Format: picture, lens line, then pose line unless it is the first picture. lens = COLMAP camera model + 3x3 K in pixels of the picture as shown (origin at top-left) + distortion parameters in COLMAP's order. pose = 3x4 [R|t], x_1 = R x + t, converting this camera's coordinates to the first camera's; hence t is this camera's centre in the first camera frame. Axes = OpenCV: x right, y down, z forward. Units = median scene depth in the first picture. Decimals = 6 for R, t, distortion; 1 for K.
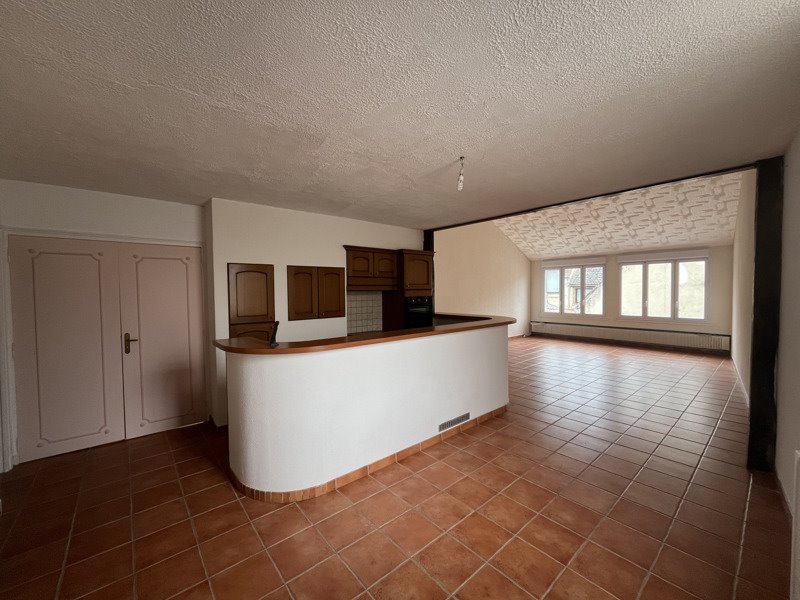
lens RADIAL K [[322.7, 0, 398.4], [0, 322.7, 299.9], [0, 0, 1]] dist [-0.007178, 0.000551]
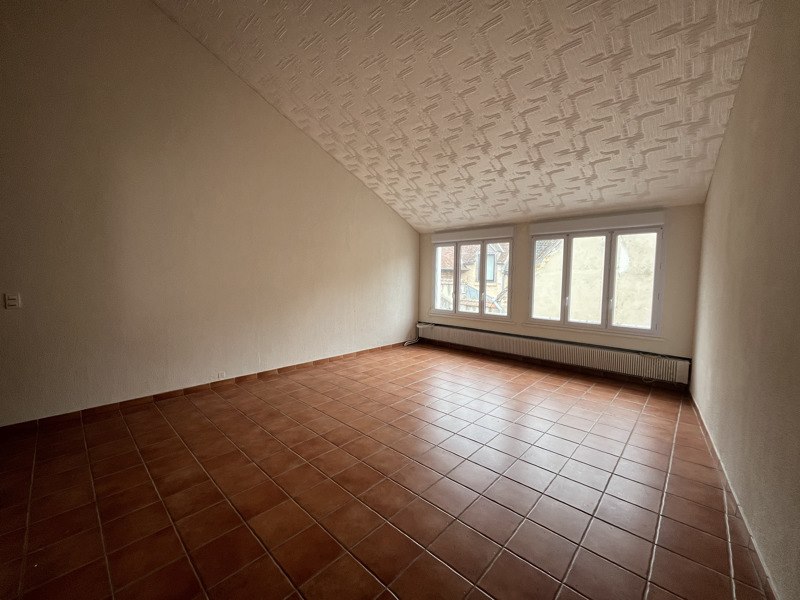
lens RADIAL K [[322.7, 0, 400.3], [0, 322.7, 299.2], [0, 0, 1]] dist [-0.007178, 0.000551]
pose [[0.992296, 0.012846, 0.123221, 0.372132], [-0.017832, 0.999062, 0.039450, -0.011191], [-0.122599, -0.041343, 0.991595, 0.417805]]
